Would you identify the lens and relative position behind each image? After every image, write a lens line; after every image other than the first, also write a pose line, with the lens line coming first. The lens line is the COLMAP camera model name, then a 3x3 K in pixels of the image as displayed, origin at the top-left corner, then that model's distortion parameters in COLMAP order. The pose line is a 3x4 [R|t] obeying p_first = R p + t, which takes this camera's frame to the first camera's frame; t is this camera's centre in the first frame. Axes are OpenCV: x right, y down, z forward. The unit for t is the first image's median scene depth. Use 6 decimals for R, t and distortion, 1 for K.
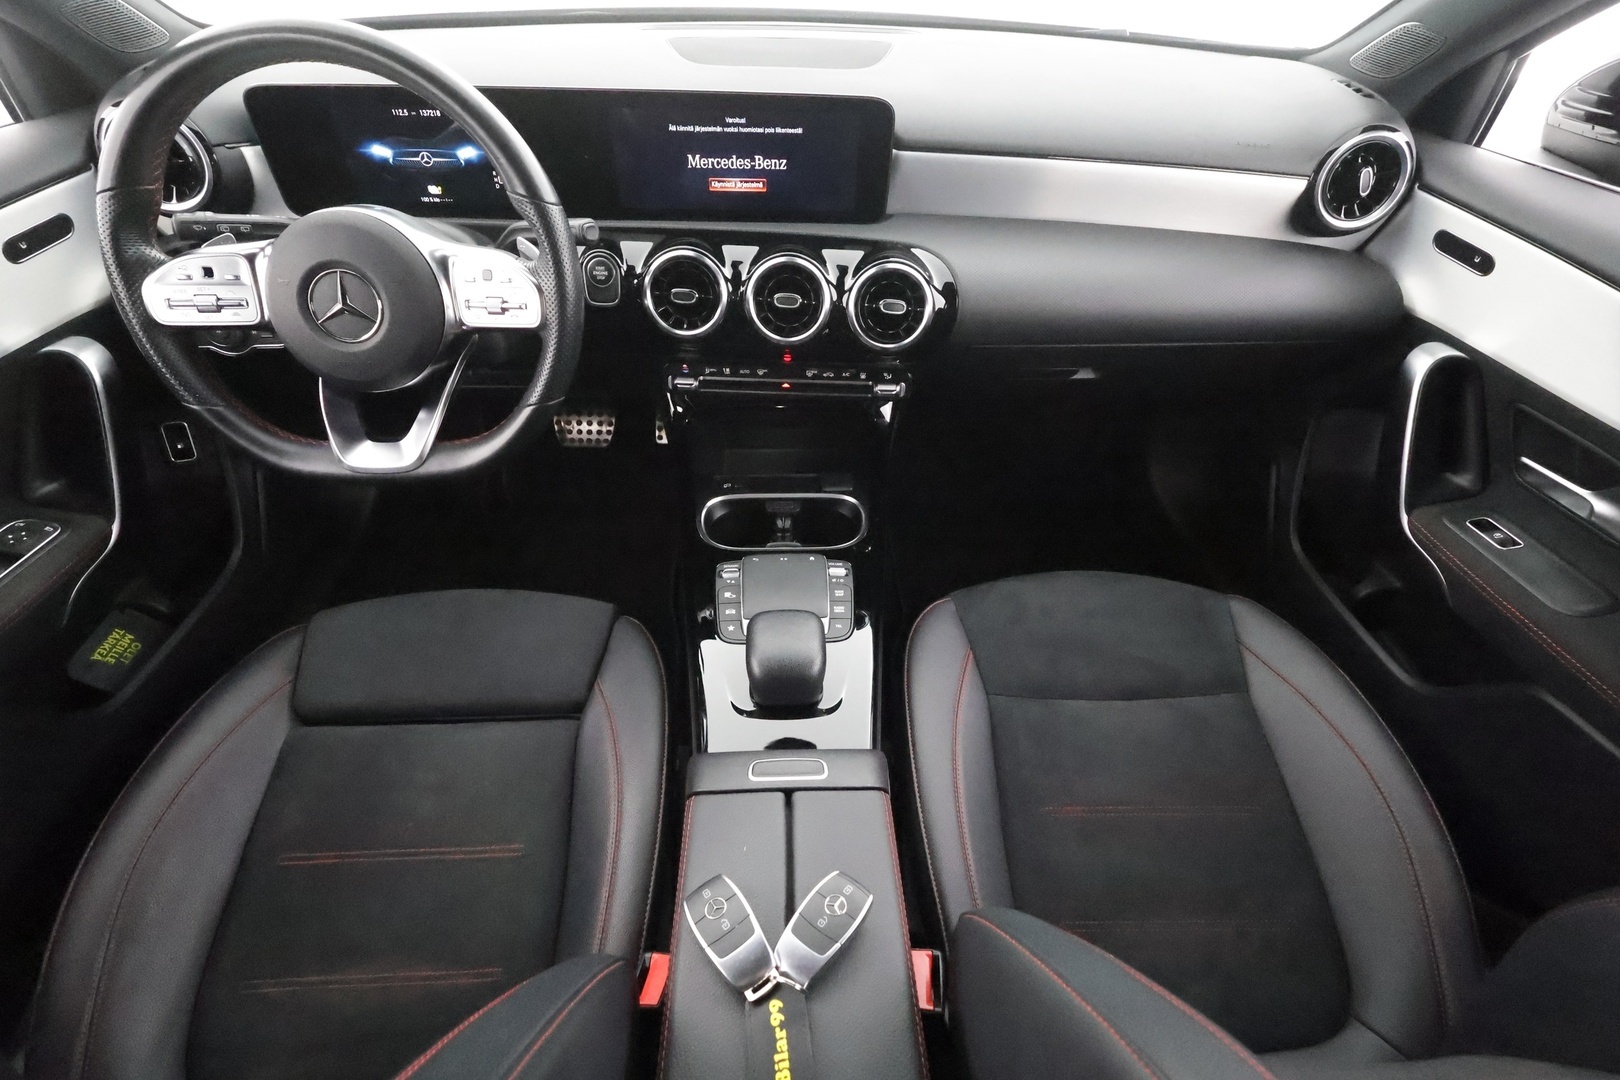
lens RADIAL K [[751.9, 0, 810.0], [0, 751.9, 540.0], [0, 0, 1]] dist [-0.002649, -0.000124]
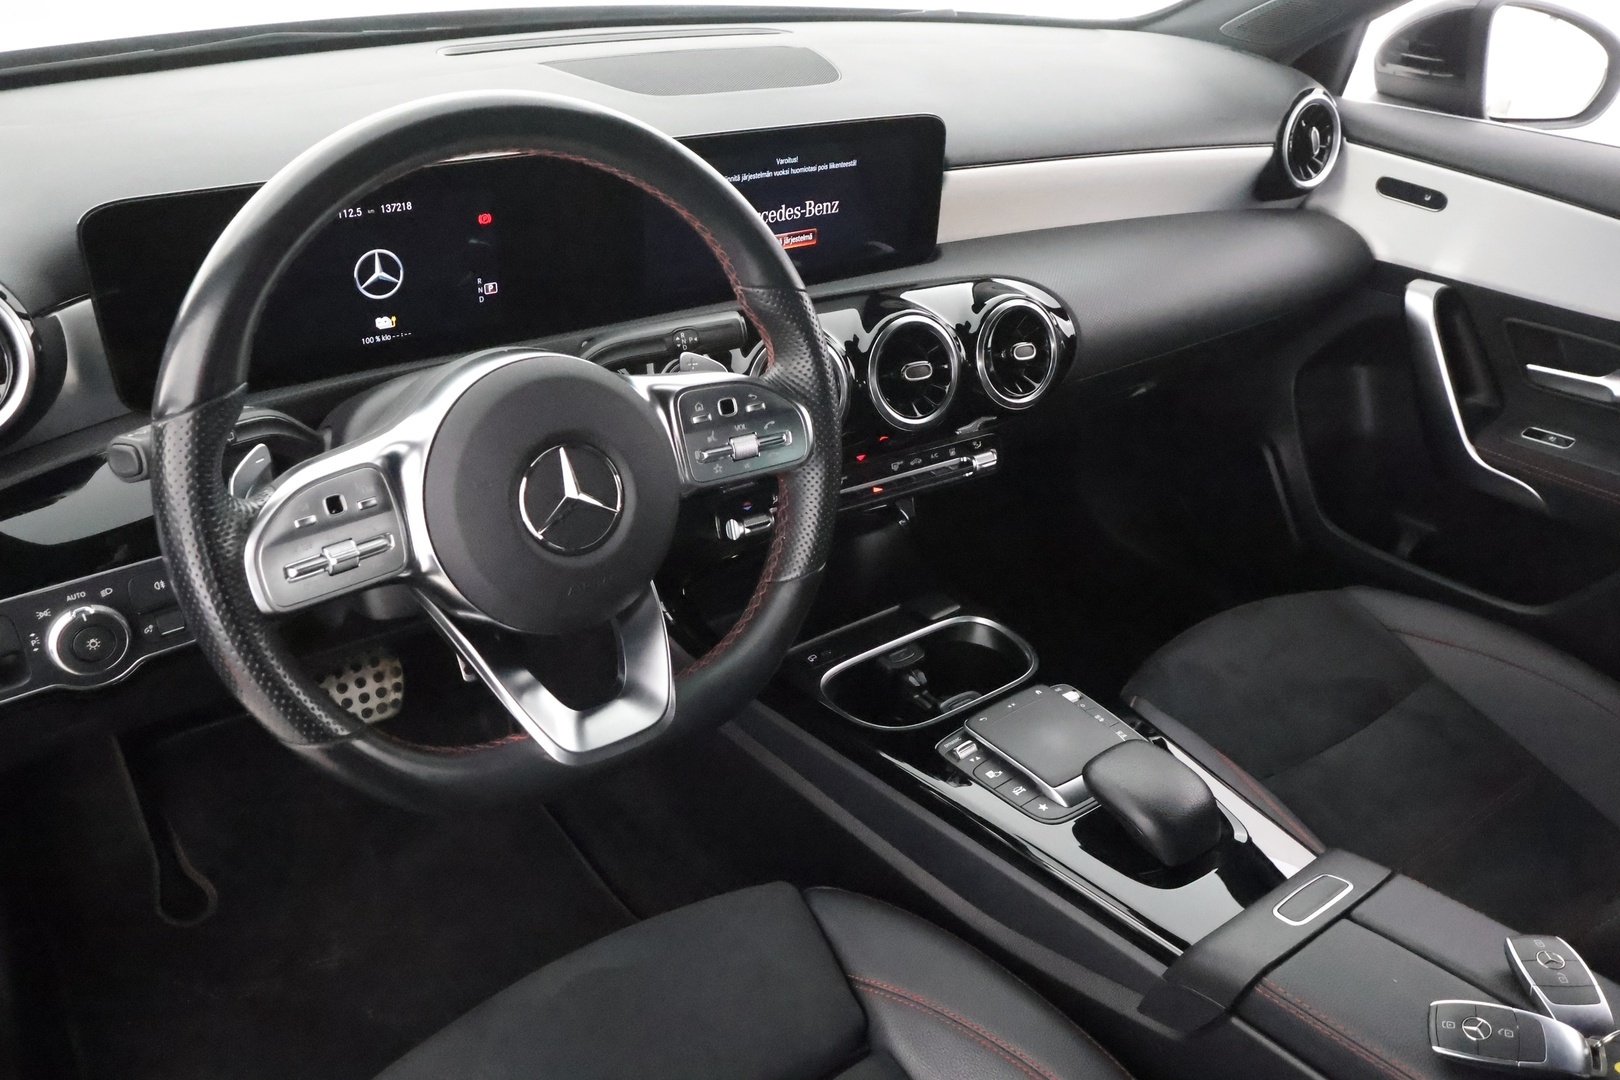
lens RADIAL K [[1269.2, 0, 810.0], [0, 1269.2, 540.0], [0, 0, 1]] dist [-0.006170, -0.003732]
pose [[0.818846, -0.270118, 0.506486, -0.789791], [0.357363, 0.930398, -0.081558, -0.094987], [-0.449203, 0.247783, 0.858383, 0.004039]]
